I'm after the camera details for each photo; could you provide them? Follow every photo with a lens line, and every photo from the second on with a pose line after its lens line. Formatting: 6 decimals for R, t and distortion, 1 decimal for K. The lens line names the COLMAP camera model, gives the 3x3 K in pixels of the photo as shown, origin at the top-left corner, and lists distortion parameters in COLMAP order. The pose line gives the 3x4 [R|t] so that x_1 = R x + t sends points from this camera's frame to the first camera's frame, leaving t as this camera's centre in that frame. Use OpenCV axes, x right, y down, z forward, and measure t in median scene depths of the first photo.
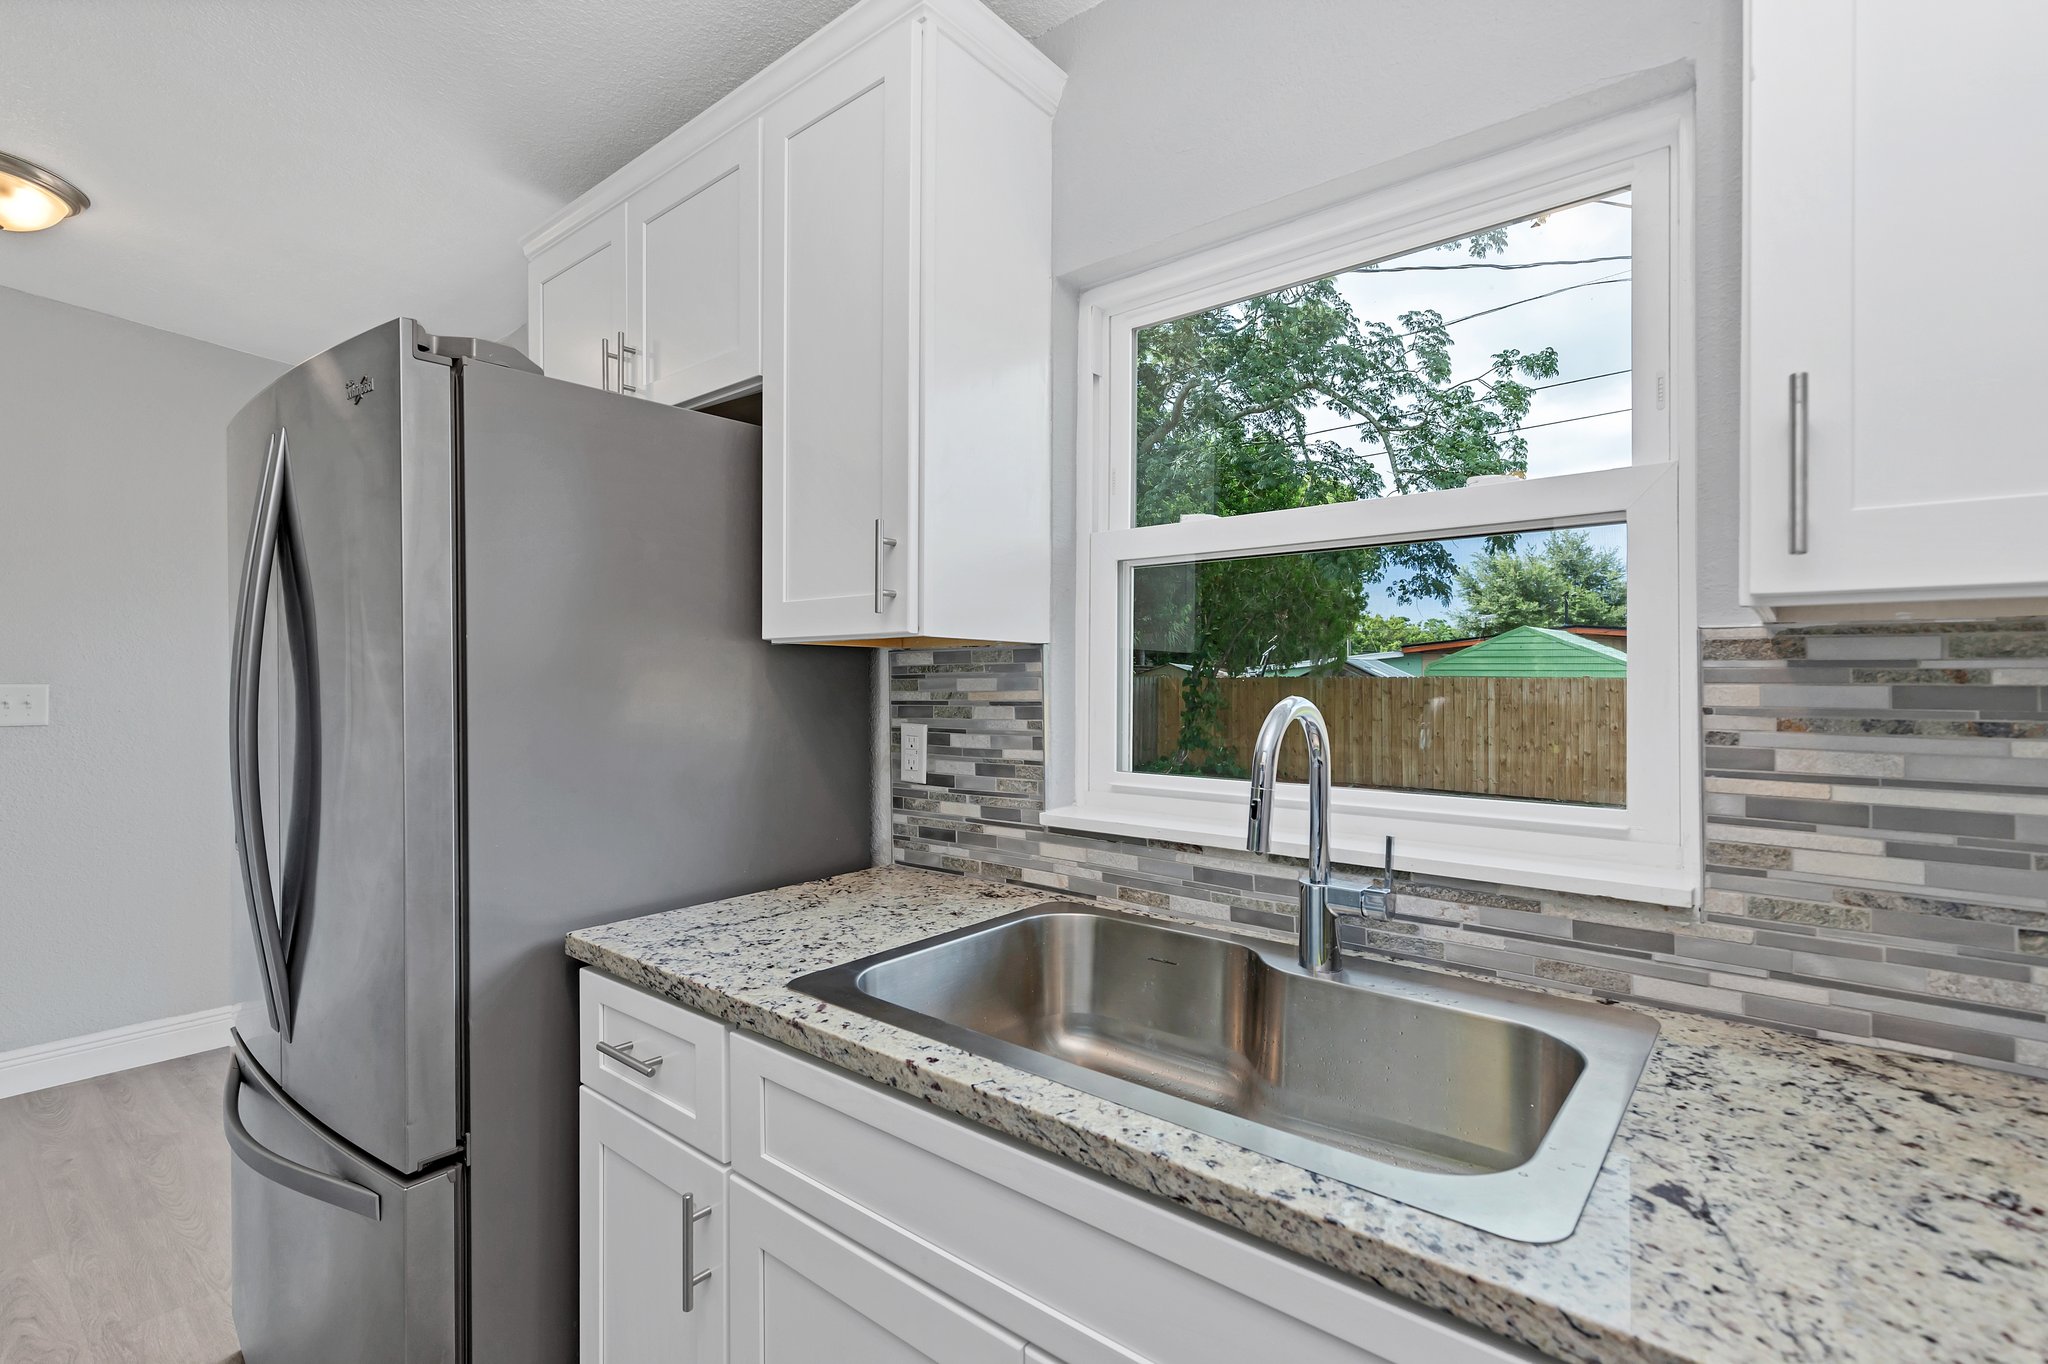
lens RADIAL K [[936.0, 0, 1015.0], [0, 936.0, 679.5], [0, 0, 1]] dist [0.009330, -0.000648]
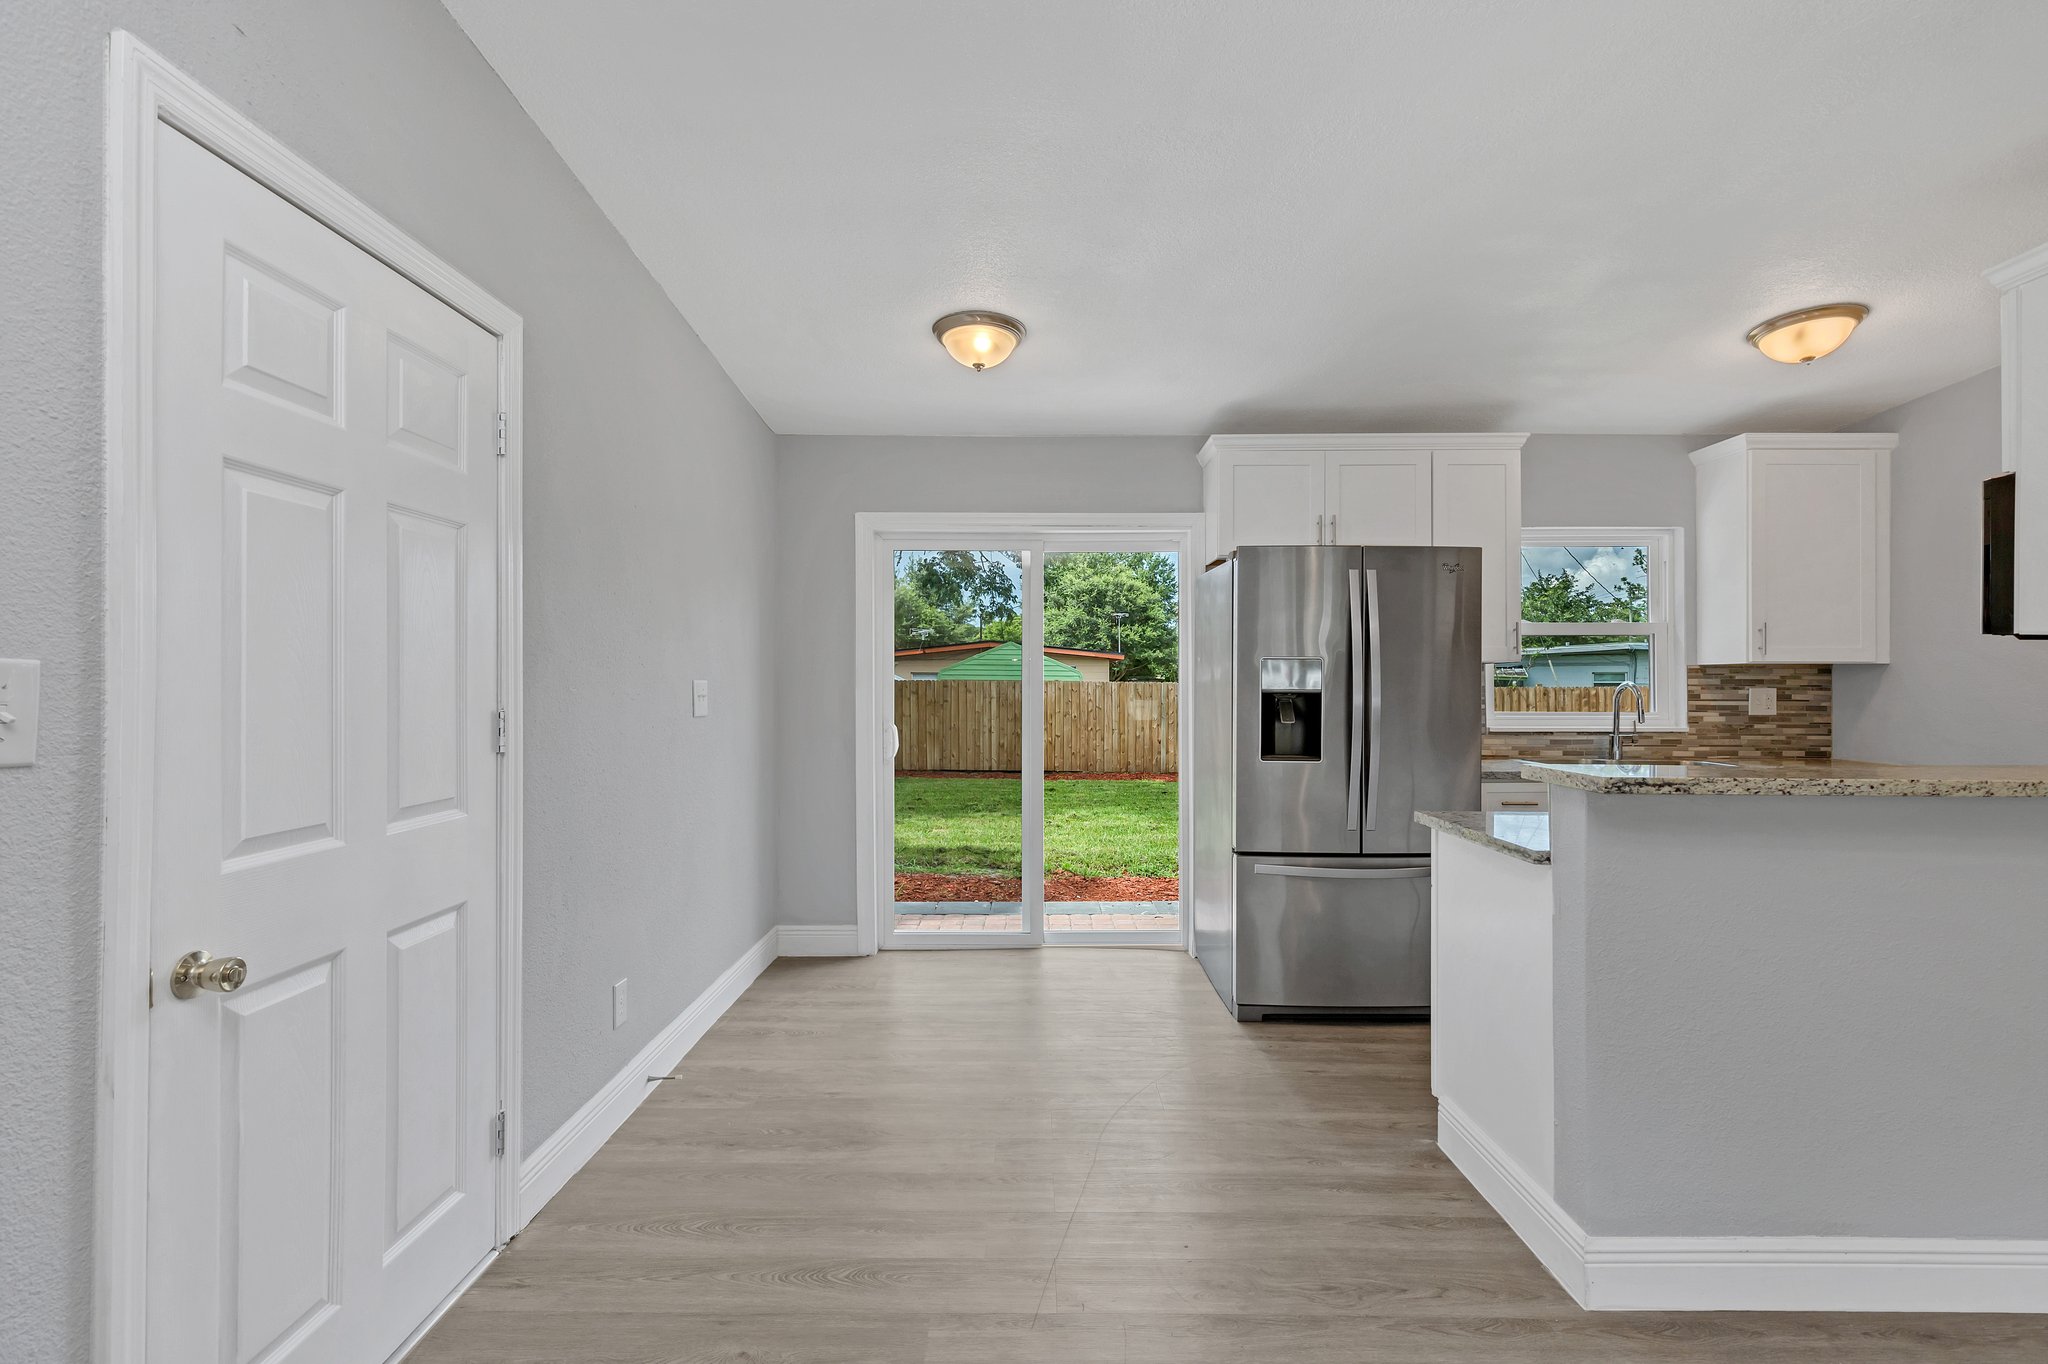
lens RADIAL K [[939.7, 0, 1036.7], [0, 939.7, 676.3], [0, 0, 1]] dist [0.008454, 0.000150]
pose [[0.756839, 0.006545, 0.653568, -4.258144], [-0.001649, 0.999966, -0.008104, 0.032432], [-0.653599, 0.005055, 0.756824, -0.289337]]
